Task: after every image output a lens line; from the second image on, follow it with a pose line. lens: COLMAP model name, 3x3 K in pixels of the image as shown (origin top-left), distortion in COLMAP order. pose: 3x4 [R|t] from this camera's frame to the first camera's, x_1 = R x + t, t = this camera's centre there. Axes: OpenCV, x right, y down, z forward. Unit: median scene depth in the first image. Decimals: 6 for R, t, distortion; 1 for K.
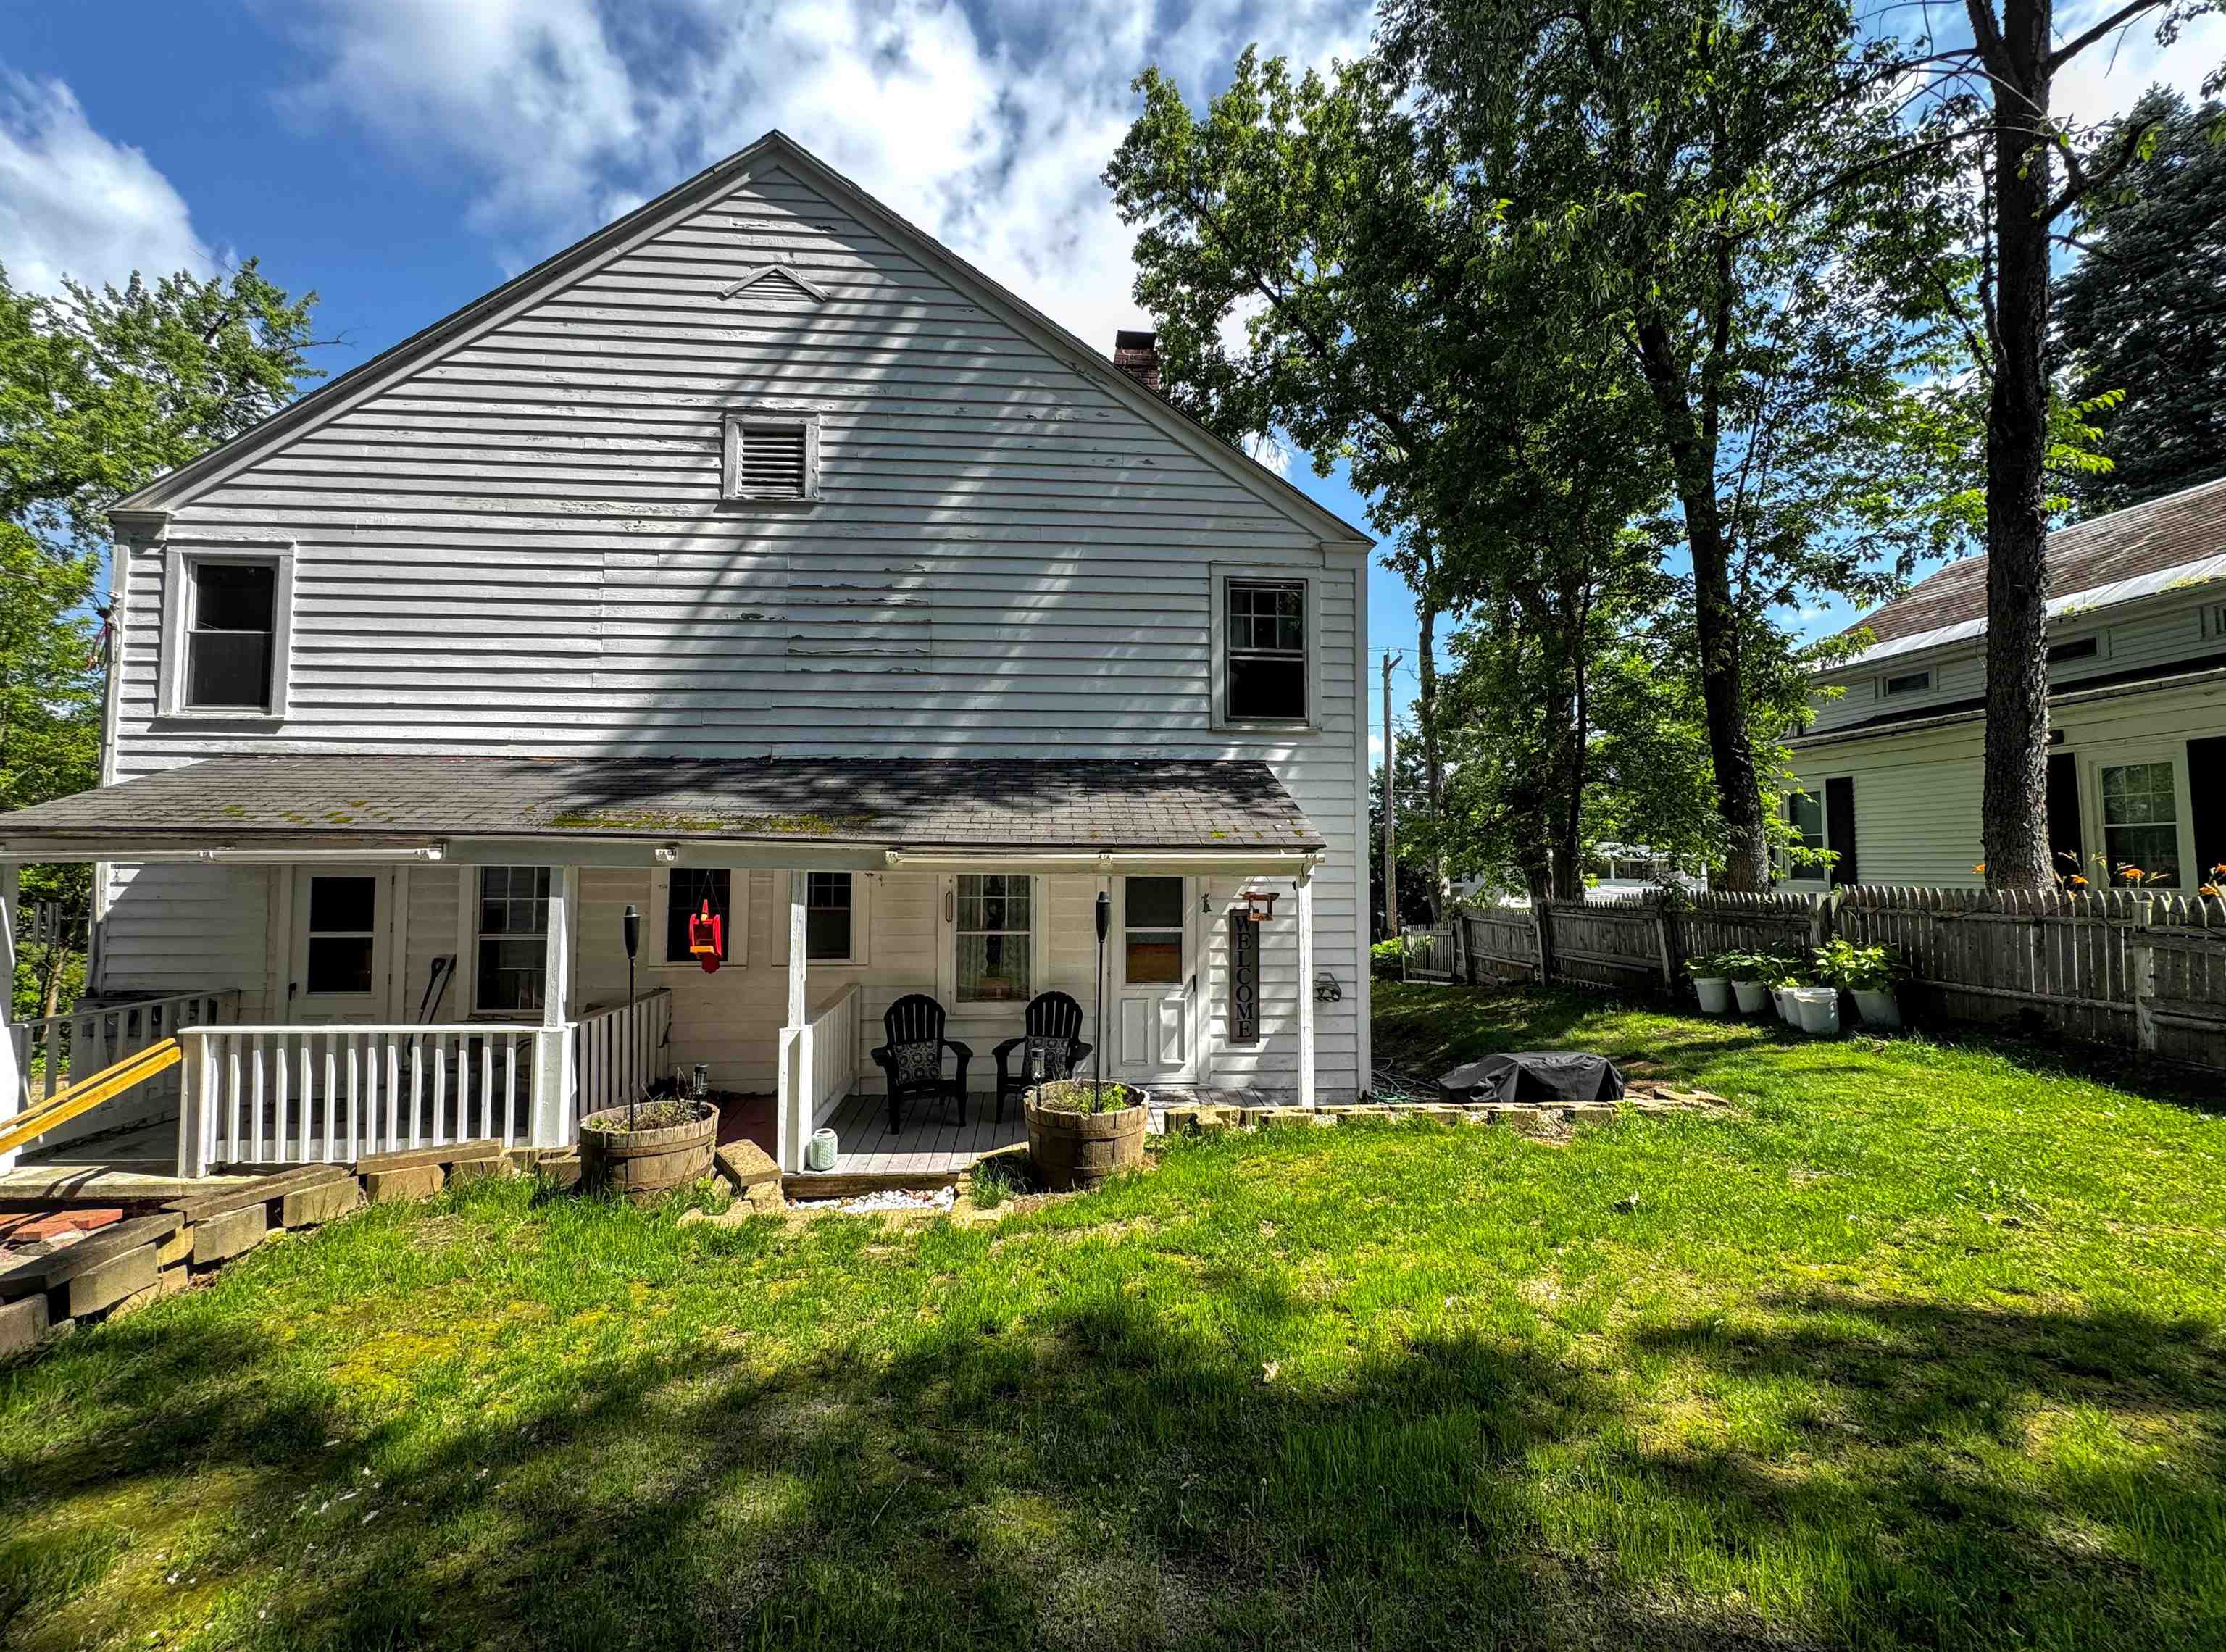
lens RADIAL K [[904.5, 0, 1106.3], [0, 904.5, 829.4], [0, 0, 1]] dist [-0.001663, 0.000008]
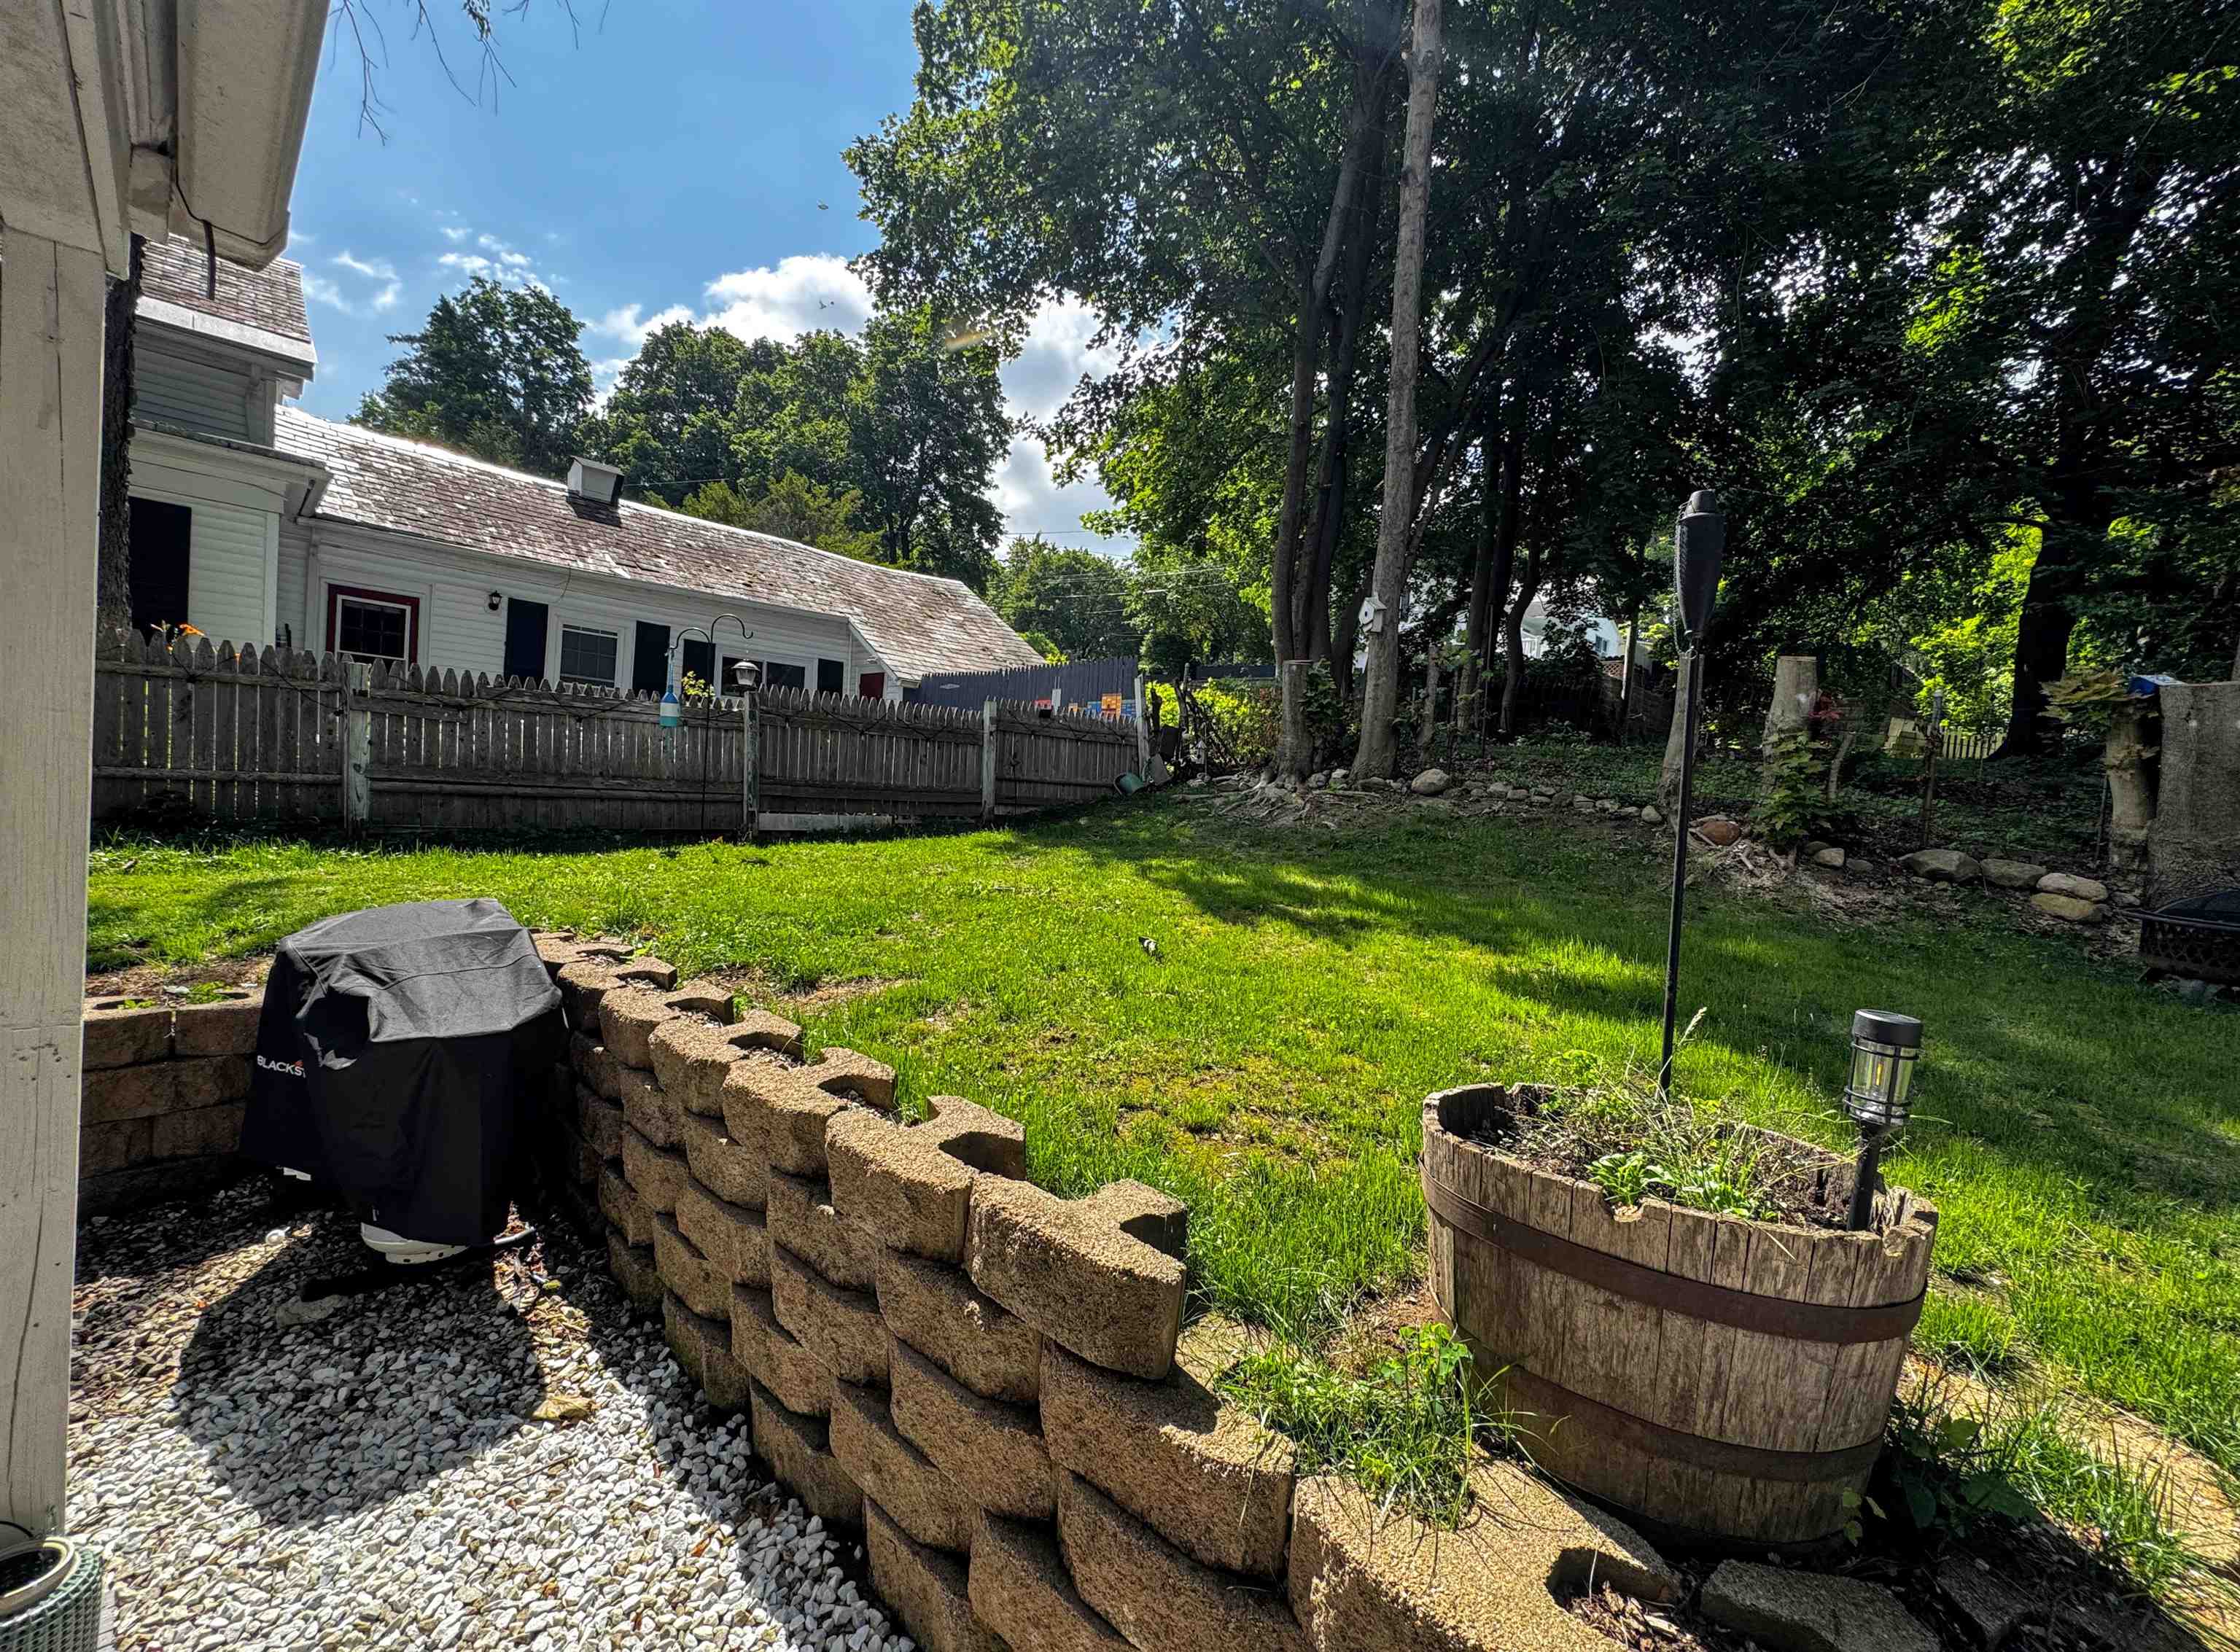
lens RADIAL K [[914.7, 0, 1113.5], [0, 914.7, 827.5], [0, 0, 1]] dist [-0.001029, -0.000288]
pose [[-0.667988, -0.073952, 0.740489, -0.069420], [-0.097563, 0.995164, 0.011375, 0.119775], [-0.737749, -0.064646, -0.671973, 0.772961]]
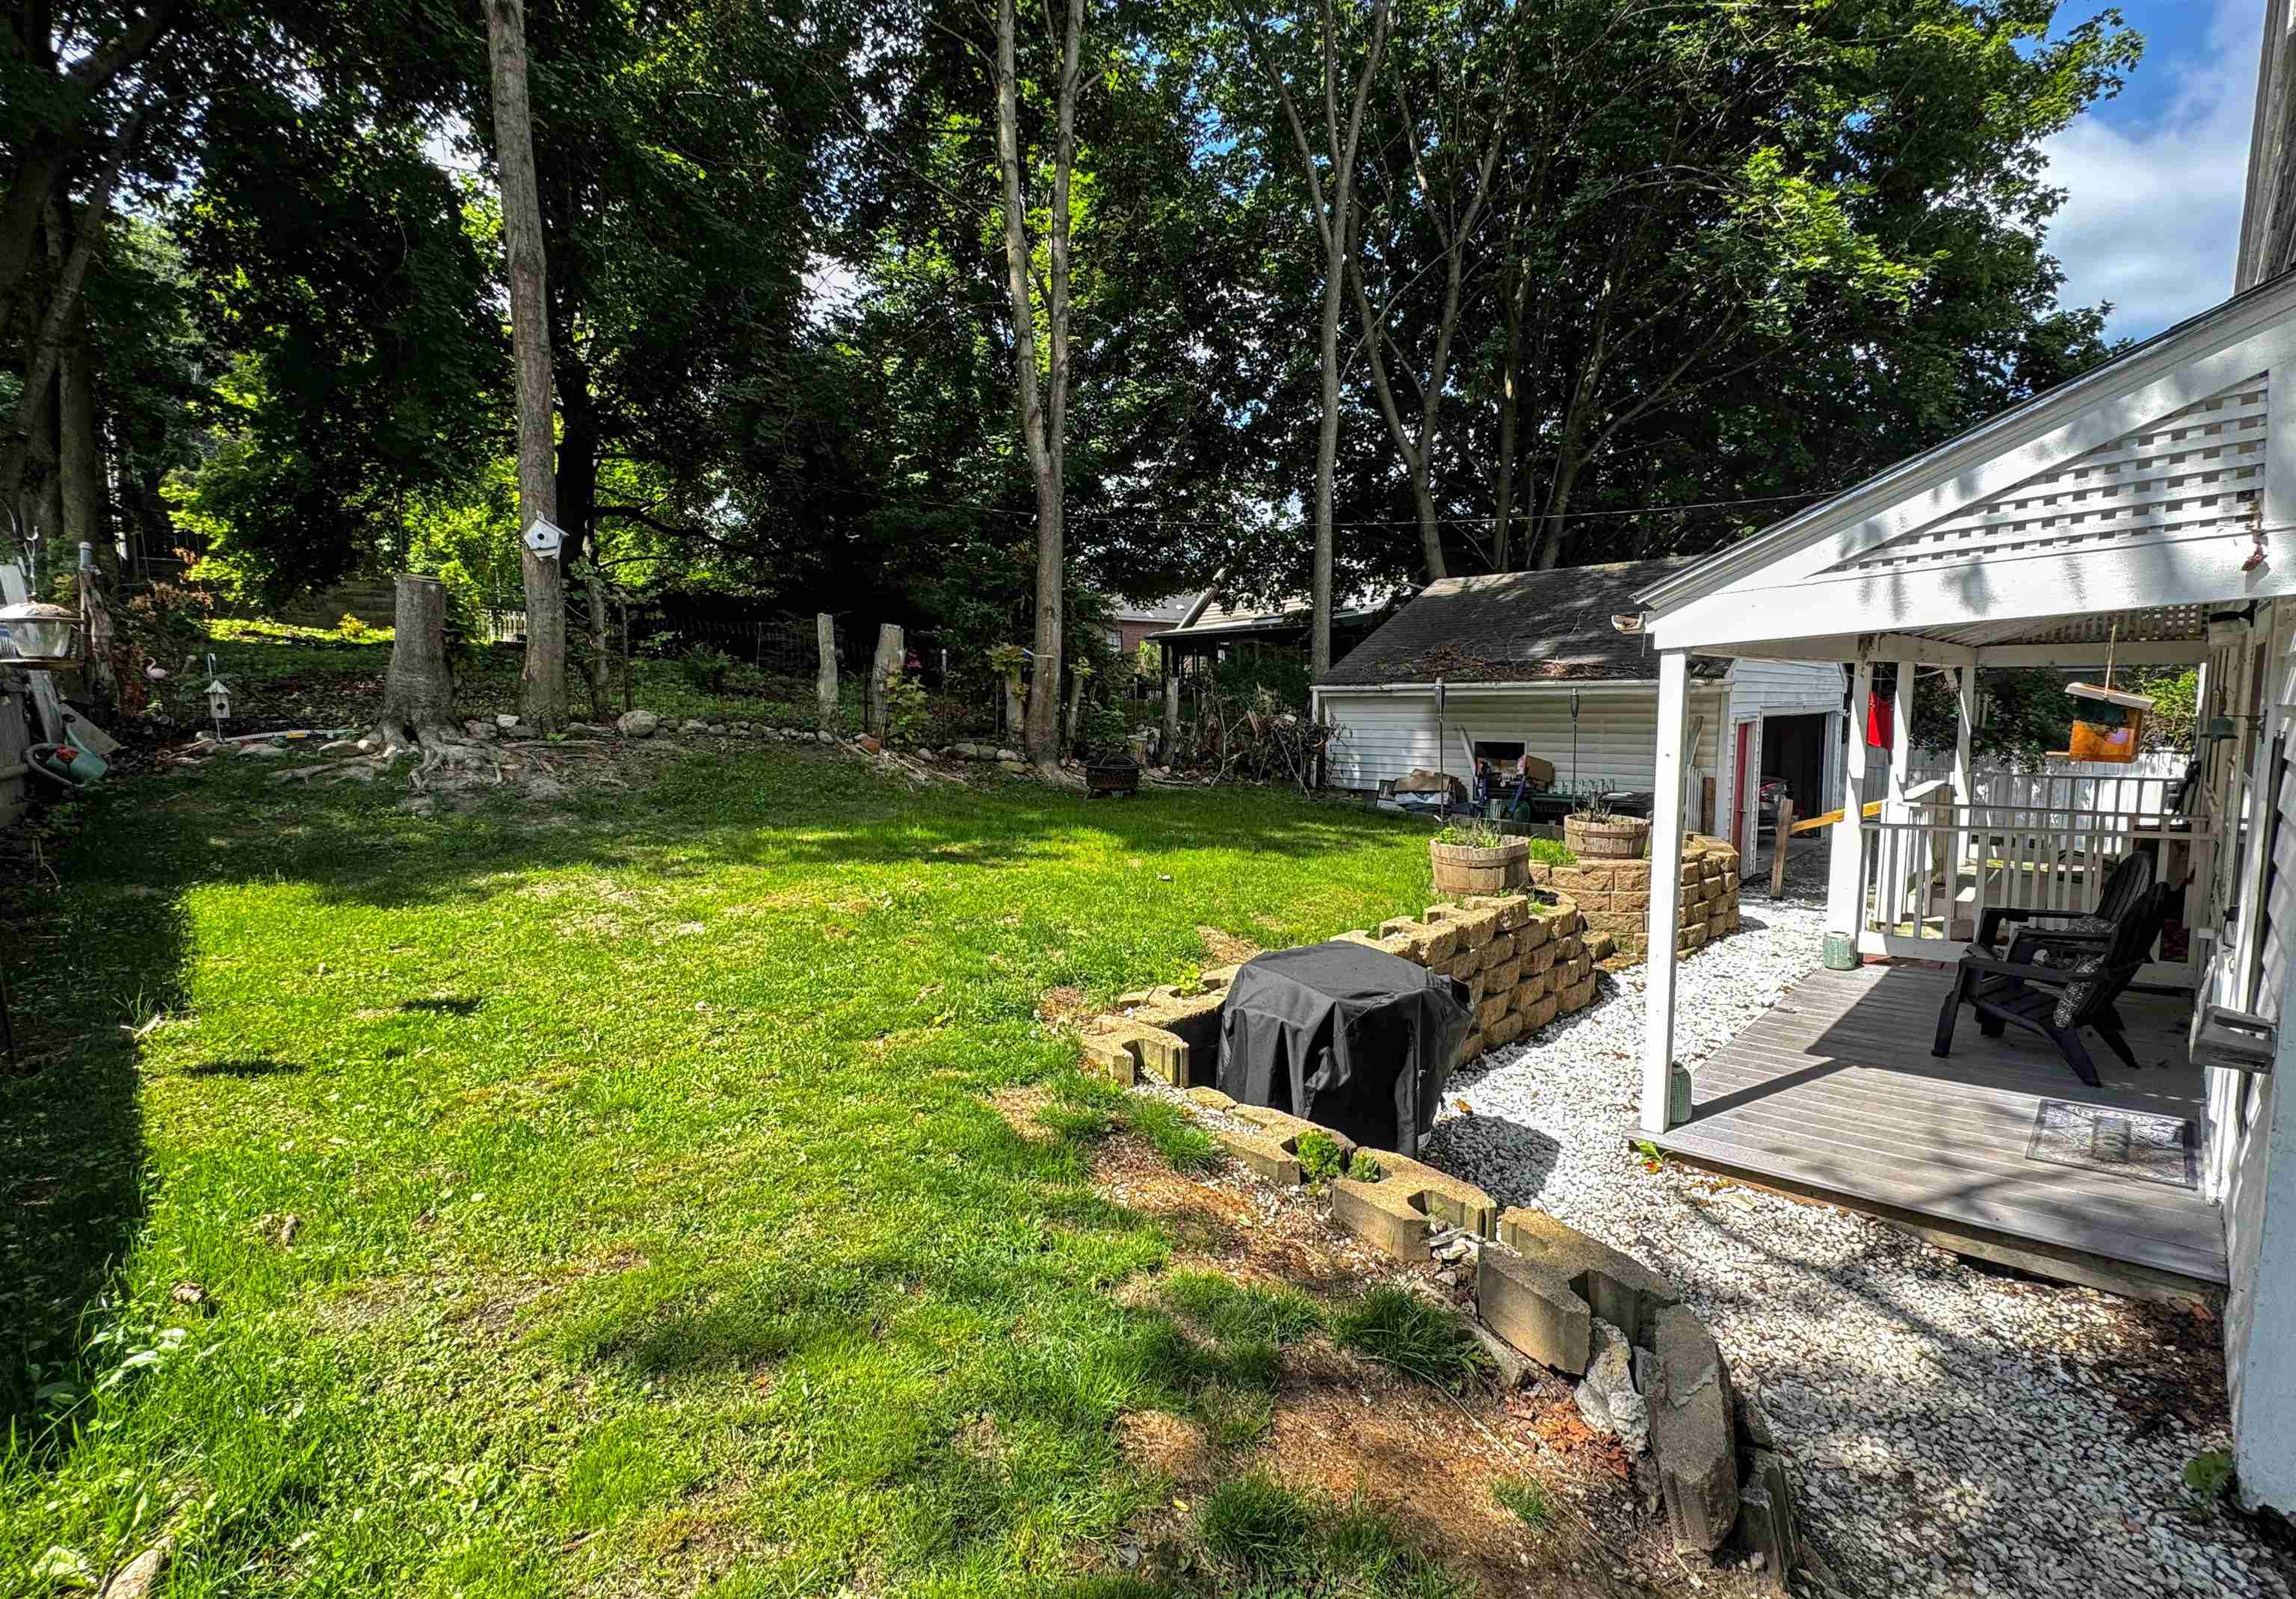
lens RADIAL K [[981.8, 0, 1148.0], [0, 981.8, 799.5], [0, 0, 1]] dist [-0.000844, -0.000013]
pose [[-0.772041, 0.066626, -0.632070, 0.703600], [0.030918, 0.997250, 0.067355, 0.075304], [0.634820, 0.032458, -0.771978, 1.025684]]
